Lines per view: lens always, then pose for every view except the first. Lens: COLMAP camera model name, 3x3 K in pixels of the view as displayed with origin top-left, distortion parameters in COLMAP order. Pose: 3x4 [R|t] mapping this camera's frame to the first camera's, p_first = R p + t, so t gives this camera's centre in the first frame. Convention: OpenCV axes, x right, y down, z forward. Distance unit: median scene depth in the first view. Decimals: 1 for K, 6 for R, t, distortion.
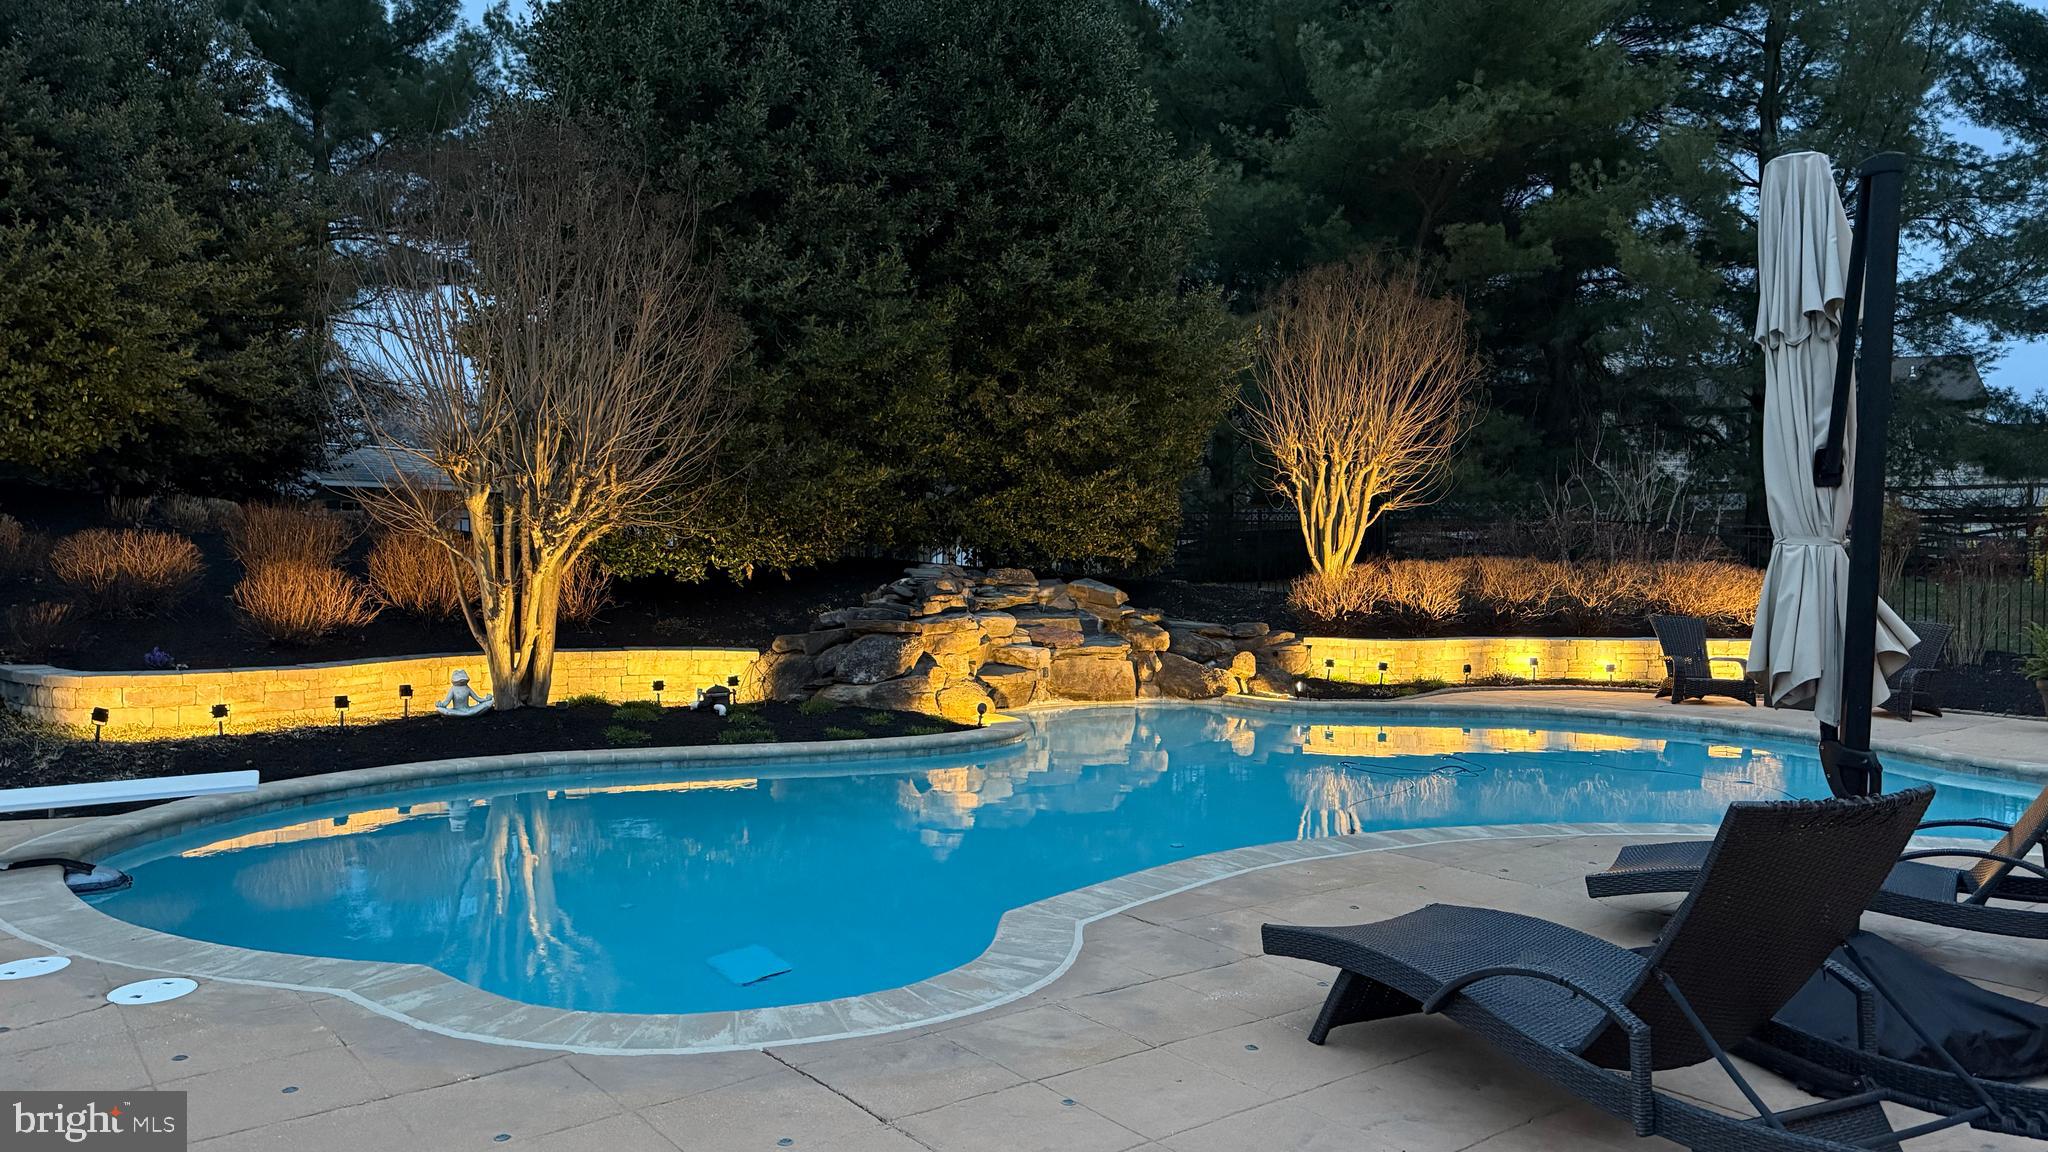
lens RADIAL K [[1443.9, 0, 1021.6], [0, 1443.9, 576.3], [0, 0, 1]] dist [0.011970, 0.001036]
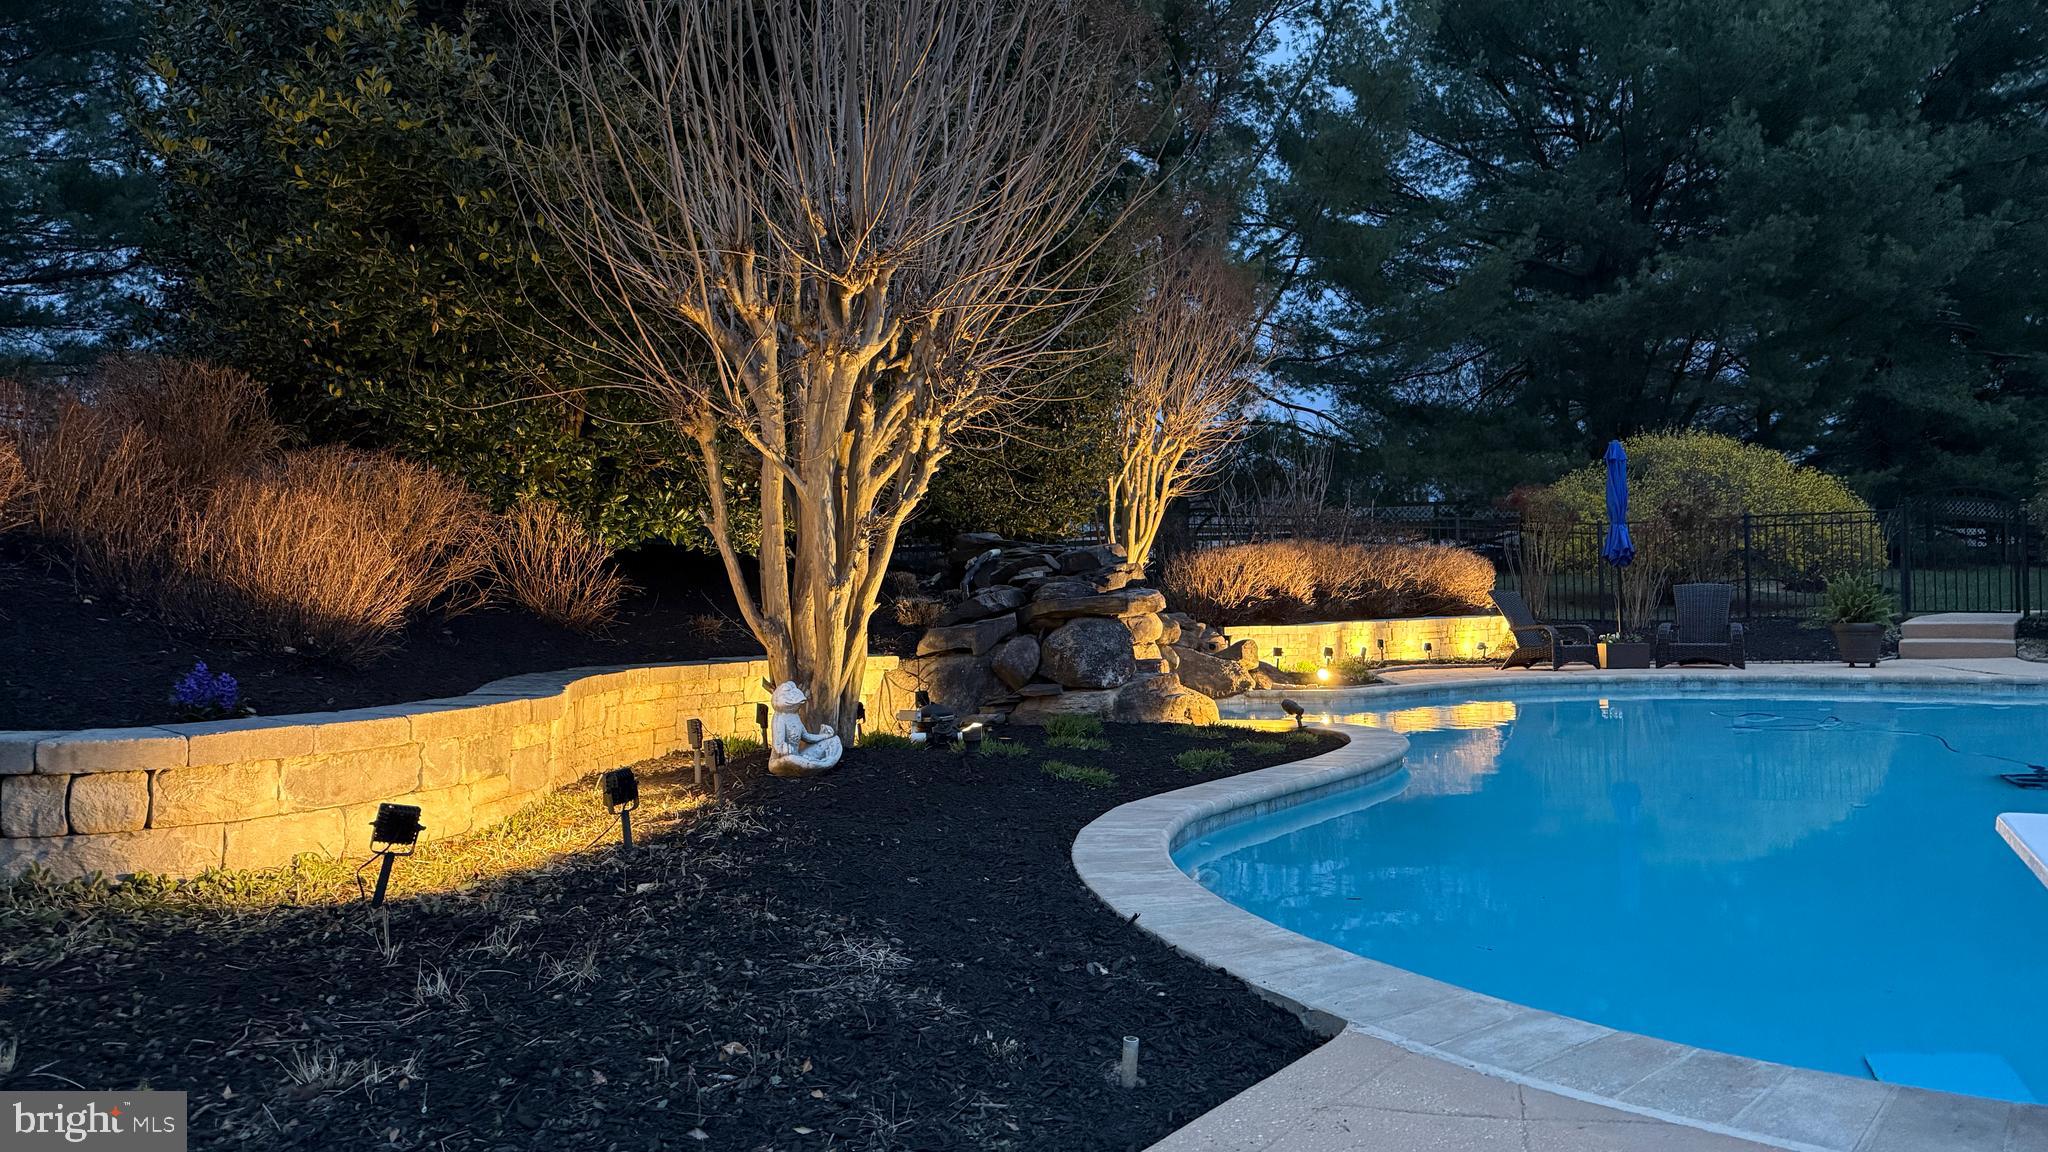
lens RADIAL K [[1443.9, 0, 1024.2], [0, 1443.9, 575.8], [0, 0, 1]] dist [0.011970, 0.001036]
pose [[0.776083, -0.007434, 0.630587, -0.552647], [0.029544, 0.999261, -0.024581, 0.034731], [-0.629938, 0.037707, 0.775729, 0.461816]]
